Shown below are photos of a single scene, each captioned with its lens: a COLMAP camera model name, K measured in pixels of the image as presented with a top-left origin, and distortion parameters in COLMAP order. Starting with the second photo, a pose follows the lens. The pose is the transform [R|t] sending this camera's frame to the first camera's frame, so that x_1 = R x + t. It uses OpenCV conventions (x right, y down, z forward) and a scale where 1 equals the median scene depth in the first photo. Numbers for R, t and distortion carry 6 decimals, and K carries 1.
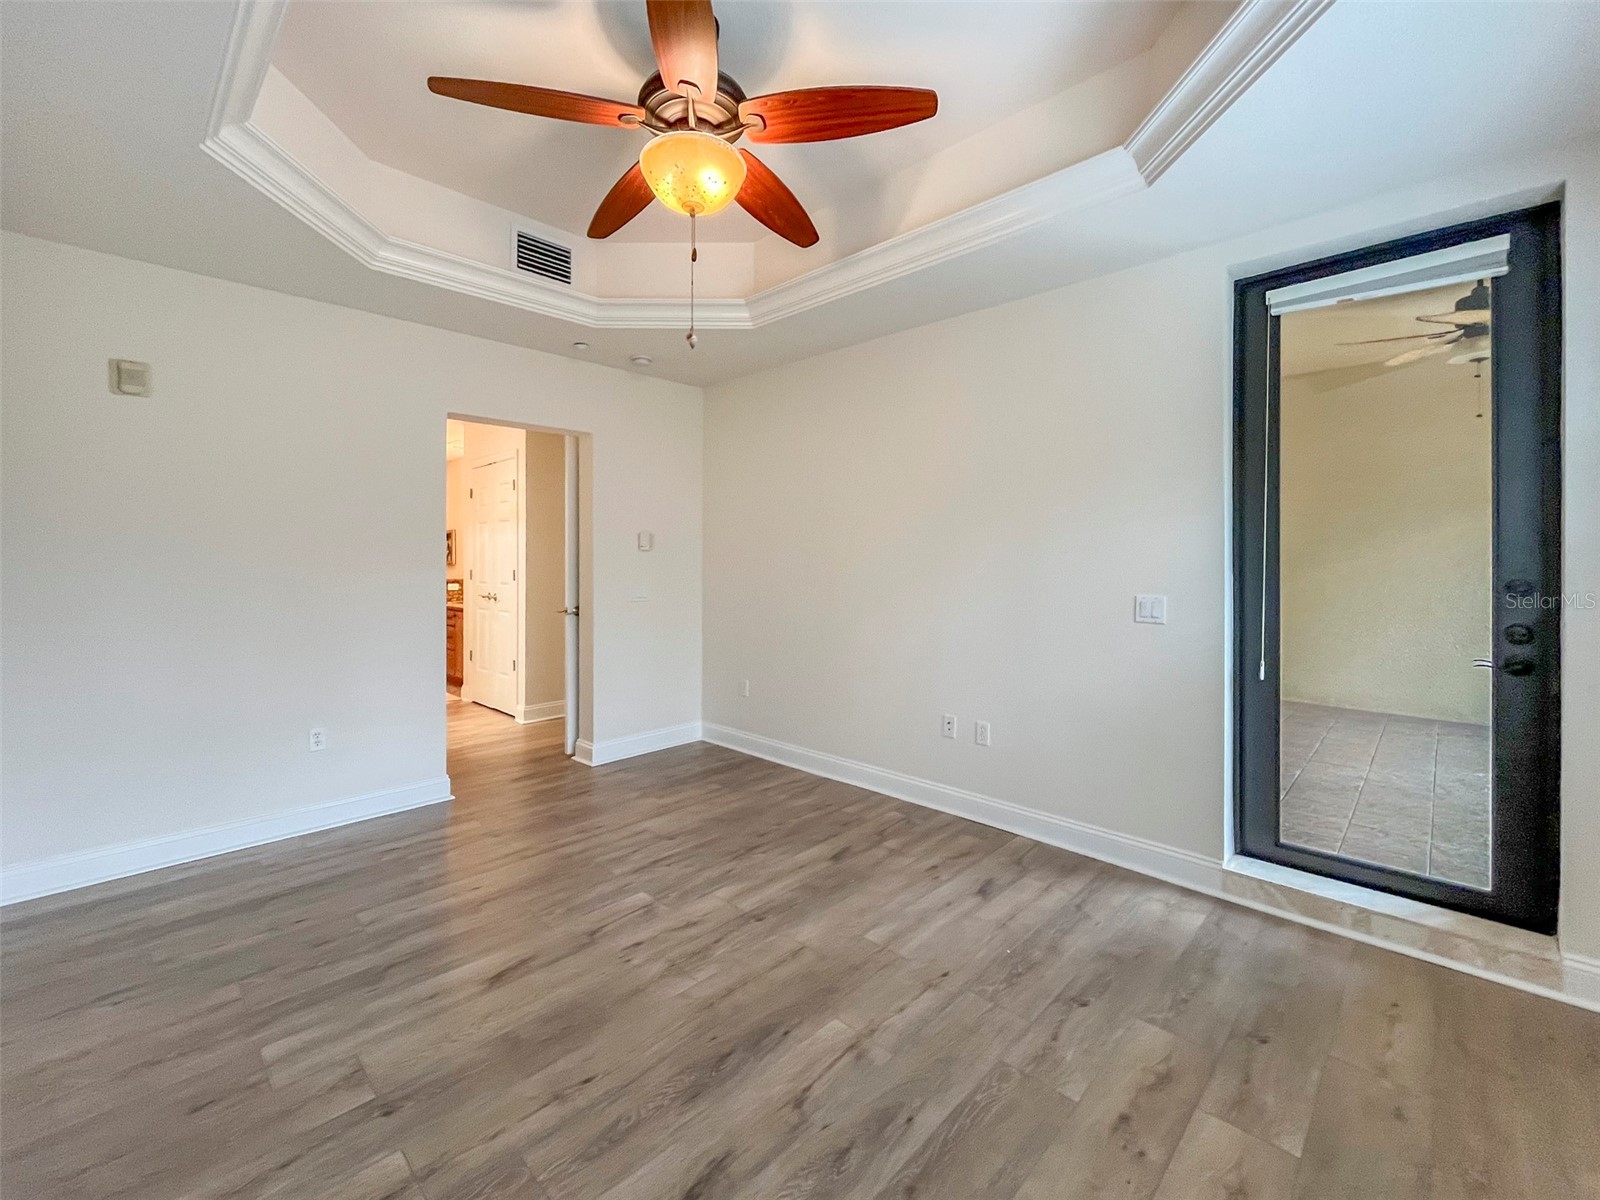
lens RADIAL K [[689.3, 0, 791.1], [0, 689.3, 561.1], [0, 0, 1]] dist [0.001269, -0.000187]
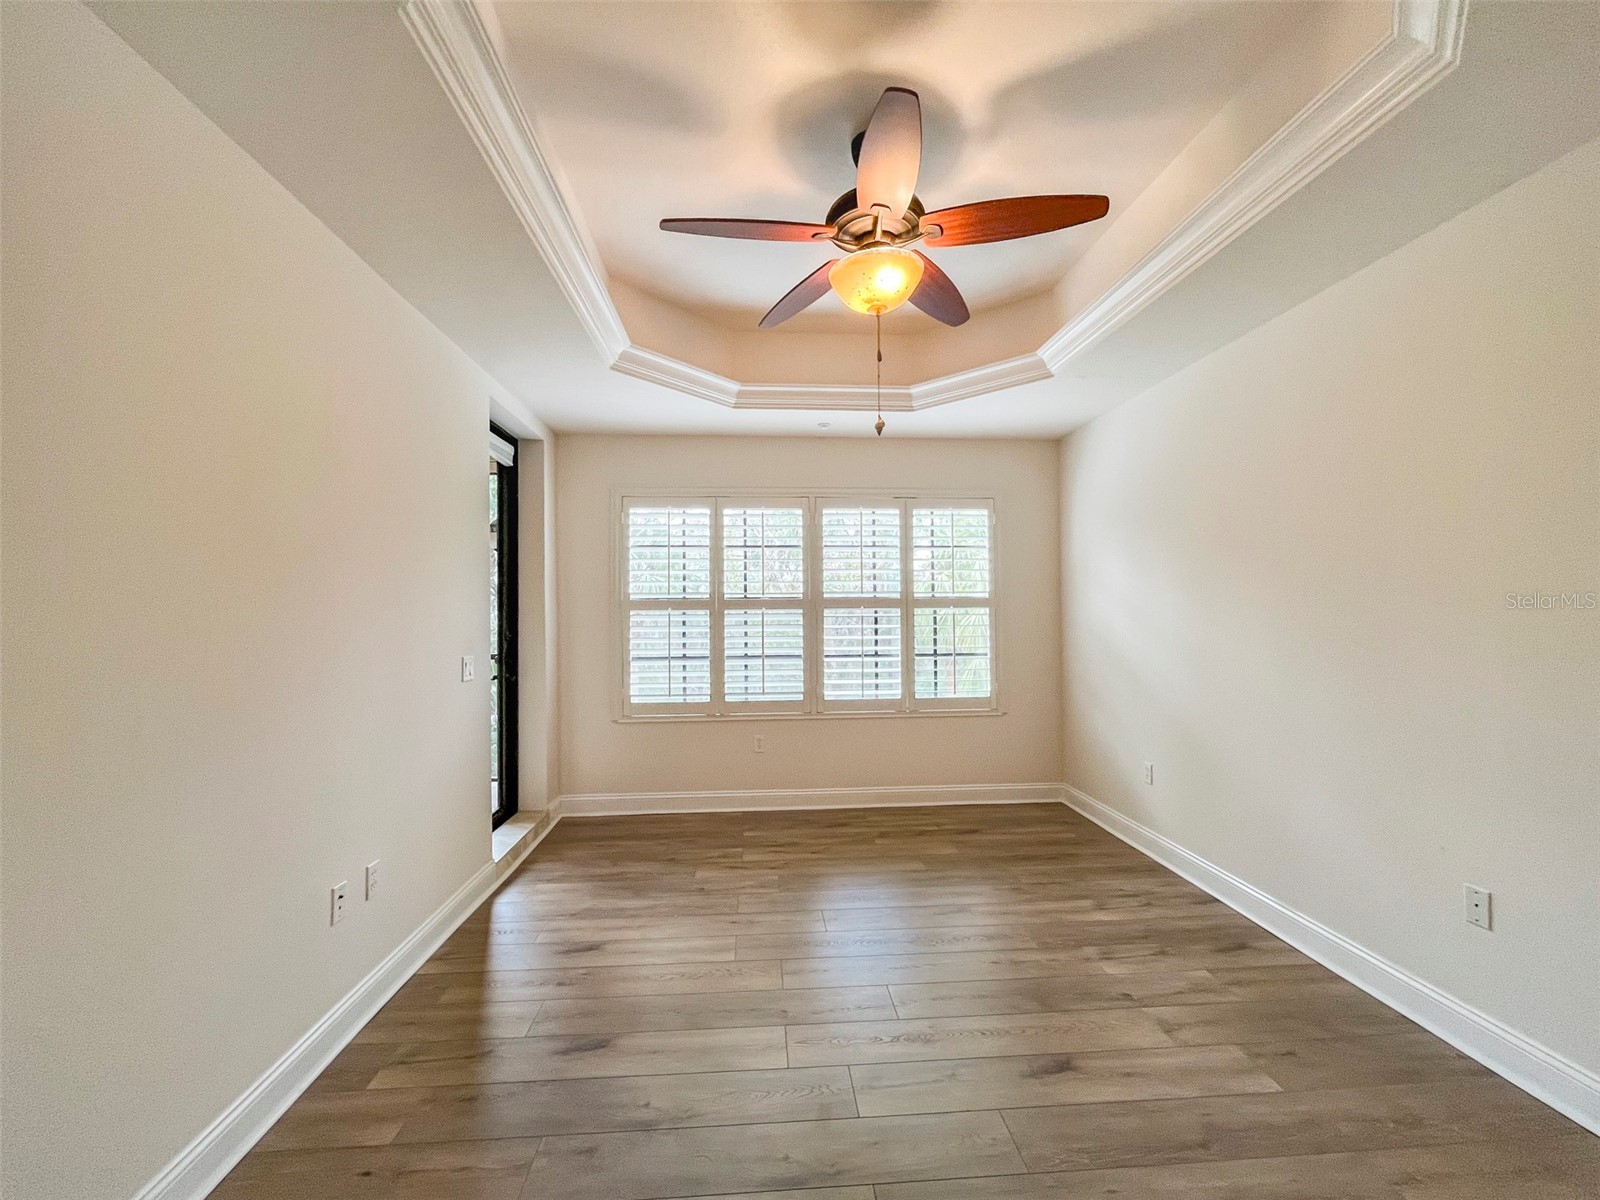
lens RADIAL K [[650.9, 0, 796.9], [0, 650.9, 603.6], [0, 0, 1]] dist [0.000713, -0.000039]
pose [[-0.745569, 0.012529, 0.666311, -0.729700], [0.009611, 0.999921, -0.008048, -0.025892], [-0.666359, 0.000404, -0.745631, 1.840636]]
